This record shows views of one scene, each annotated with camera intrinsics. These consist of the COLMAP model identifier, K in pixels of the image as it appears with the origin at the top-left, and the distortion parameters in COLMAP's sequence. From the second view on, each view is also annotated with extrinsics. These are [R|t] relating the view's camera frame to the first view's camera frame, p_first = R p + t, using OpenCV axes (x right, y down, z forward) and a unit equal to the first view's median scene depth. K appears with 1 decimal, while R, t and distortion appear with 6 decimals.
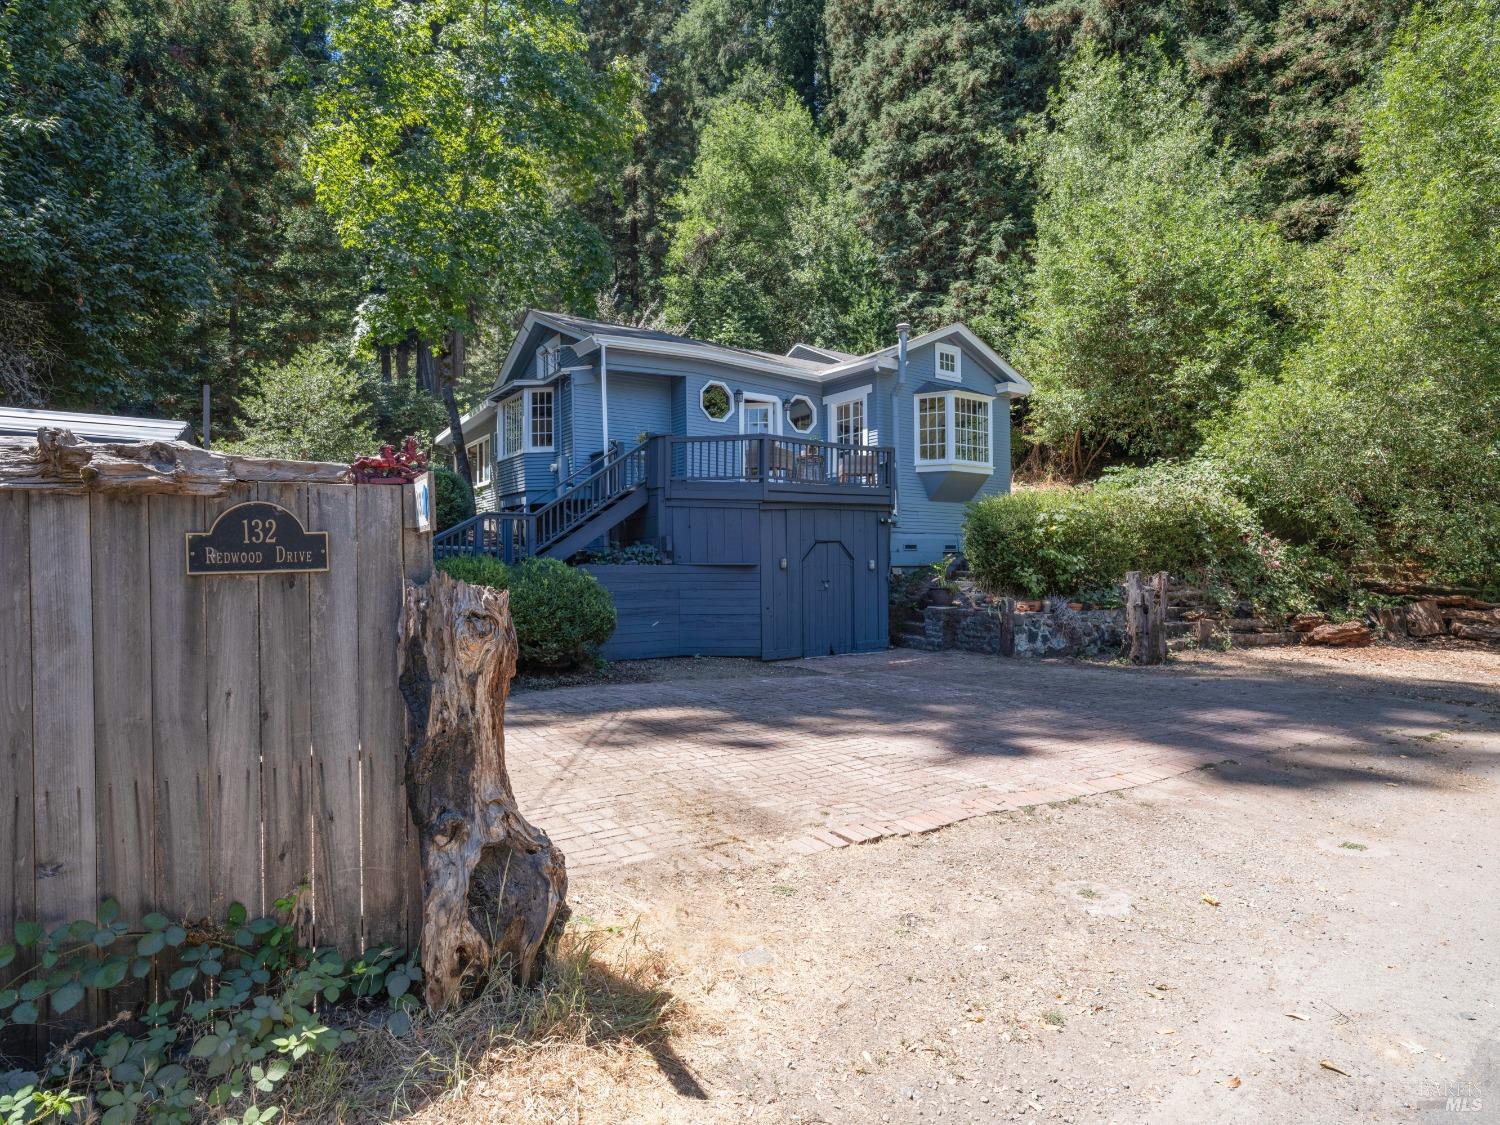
lens RADIAL K [[799.7, 0, 745.4], [0, 799.7, 565.6], [0, 0, 1]] dist [0.004987, -0.005404]
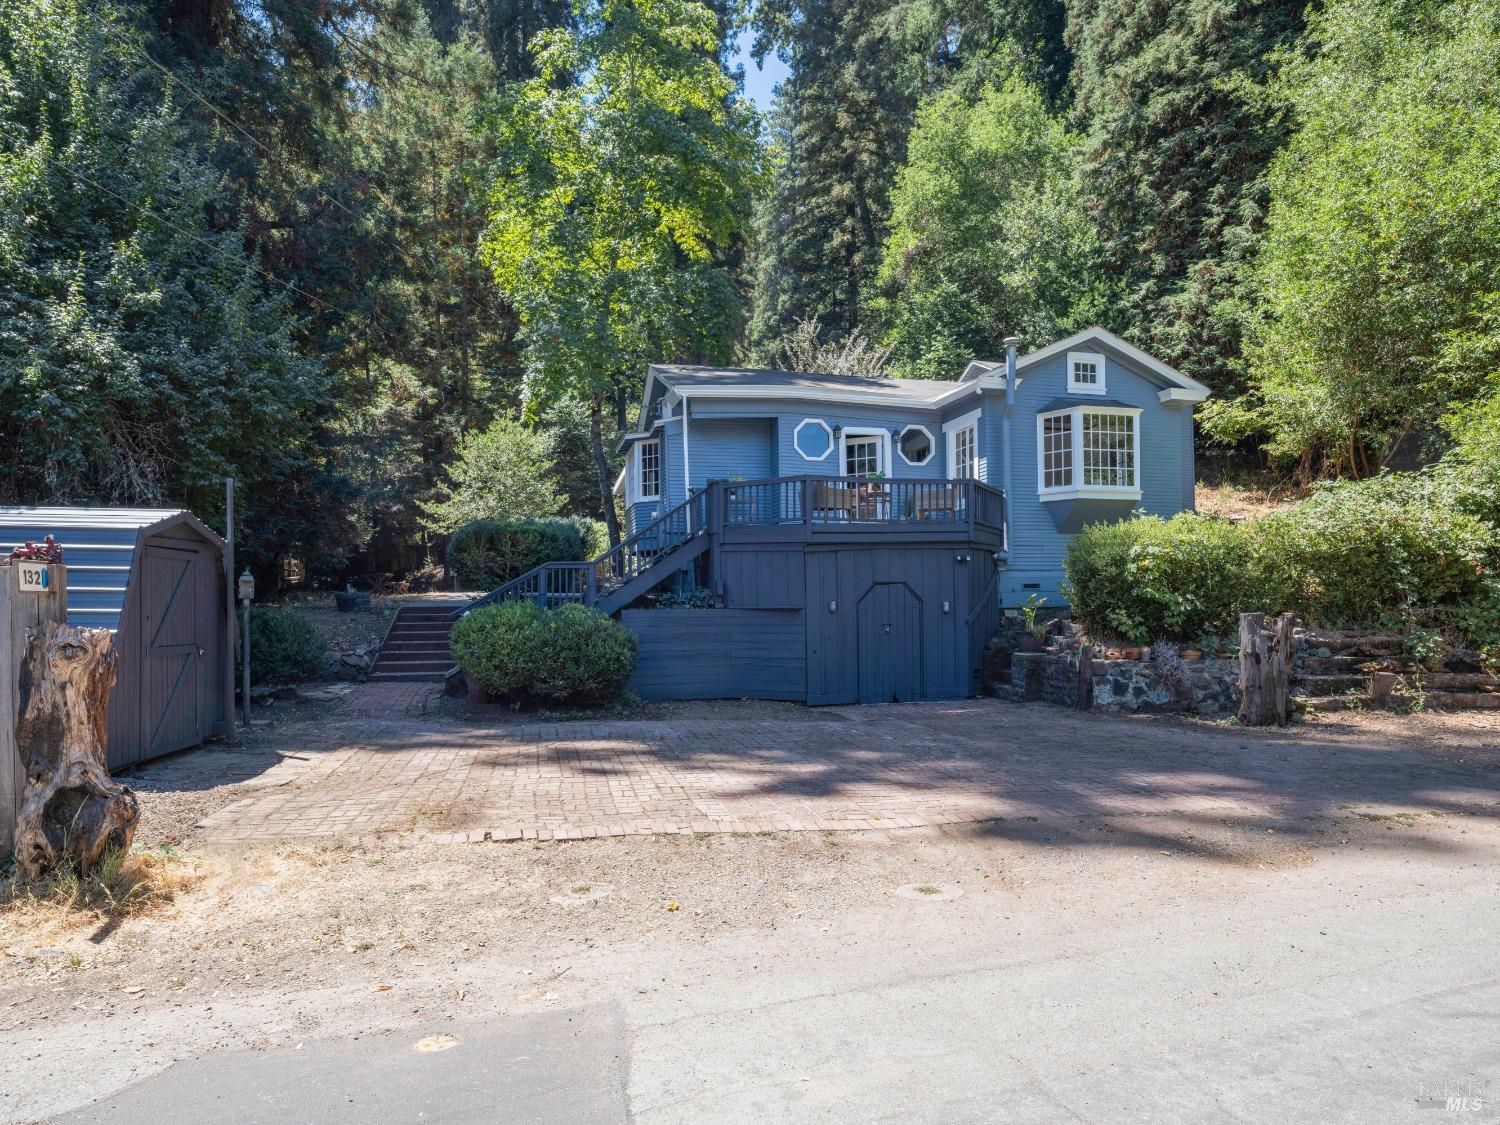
lens RADIAL K [[874.5, 0, 738.8], [0, 874.5, 611.2], [0, 0, 1]] dist [0.004546, -0.005352]
pose [[0.935902, -0.005697, -0.352215, 0.232195], [0.007155, 0.999970, 0.002839, -0.000405], [0.352188, -0.005177, 0.935915, -0.025506]]
